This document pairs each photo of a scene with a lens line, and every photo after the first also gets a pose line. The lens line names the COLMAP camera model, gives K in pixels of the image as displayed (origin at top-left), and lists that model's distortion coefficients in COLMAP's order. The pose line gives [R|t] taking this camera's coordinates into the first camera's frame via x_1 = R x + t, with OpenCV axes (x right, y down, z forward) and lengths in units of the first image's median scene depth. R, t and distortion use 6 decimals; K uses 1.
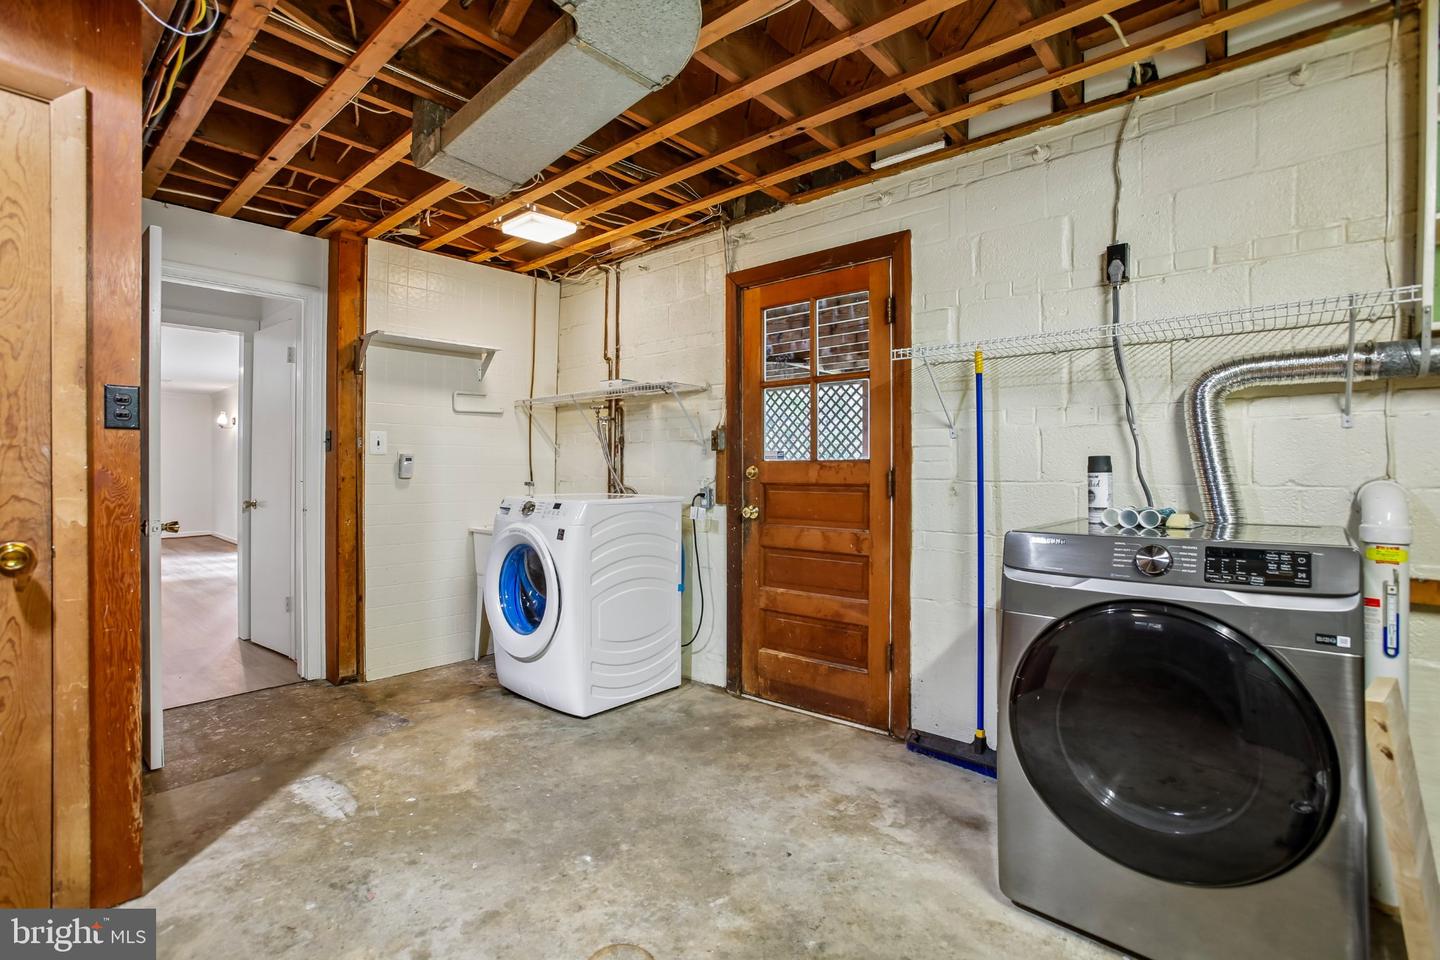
lens RADIAL K [[665.7, 0, 723.6], [0, 665.7, 457.8], [0, 0, 1]] dist [-0.080913, 0.039580]
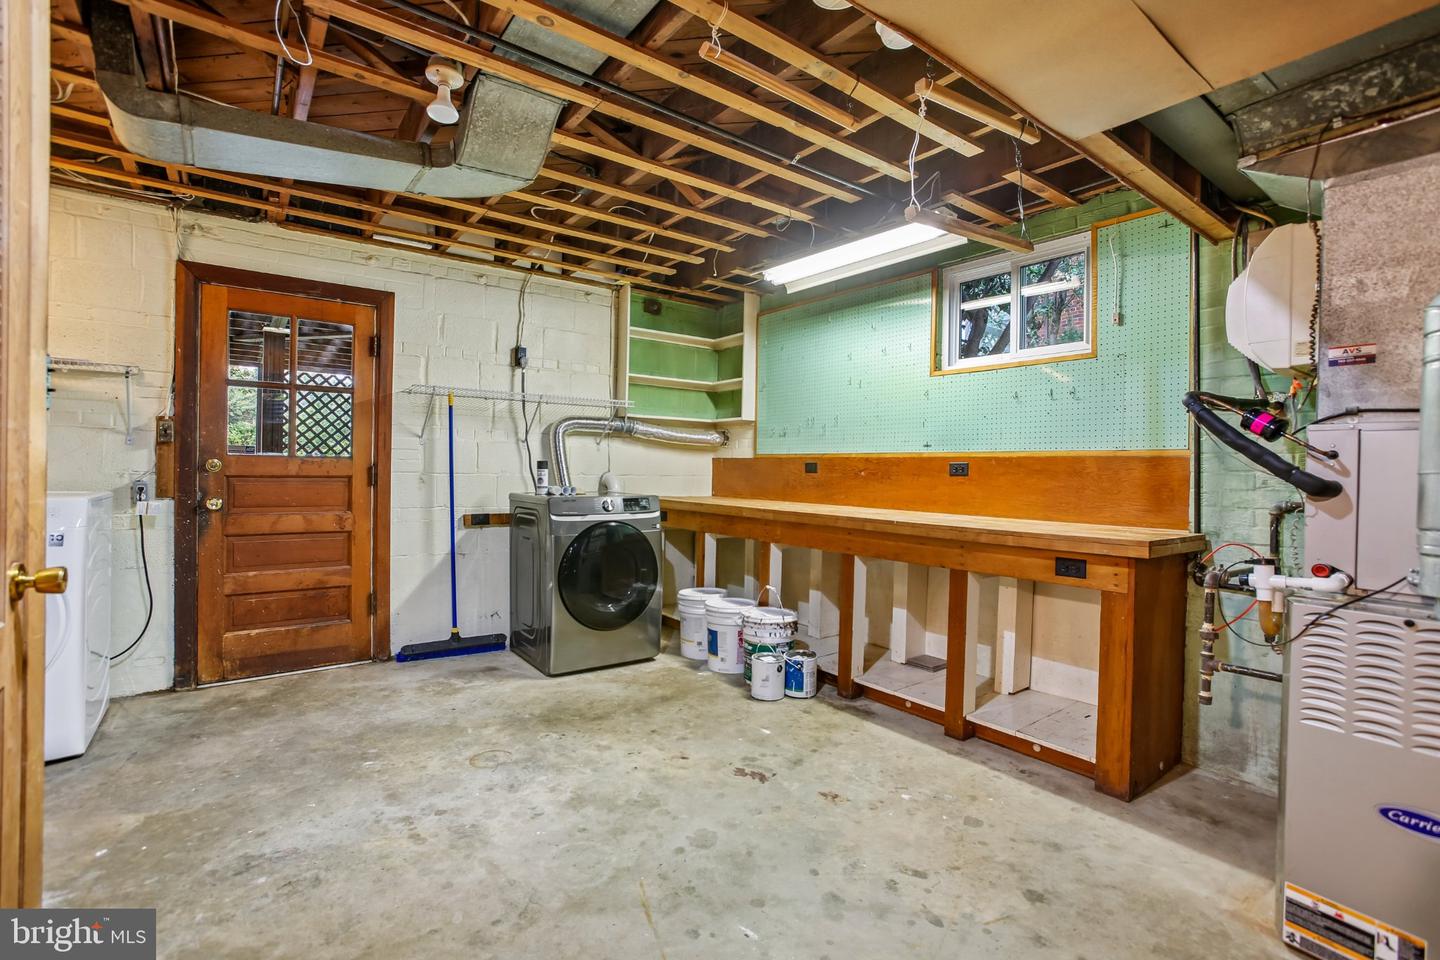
lens RADIAL K [[665.7, 0, 723.6], [0, 665.7, 457.8], [0, 0, 1]] dist [-0.080913, 0.039580]
pose [[0.192458, 0.019128, 0.981119, -0.931481], [-0.031208, 0.999424, -0.013363, -0.001506], [-0.980809, -0.028047, 0.192944, 0.042710]]
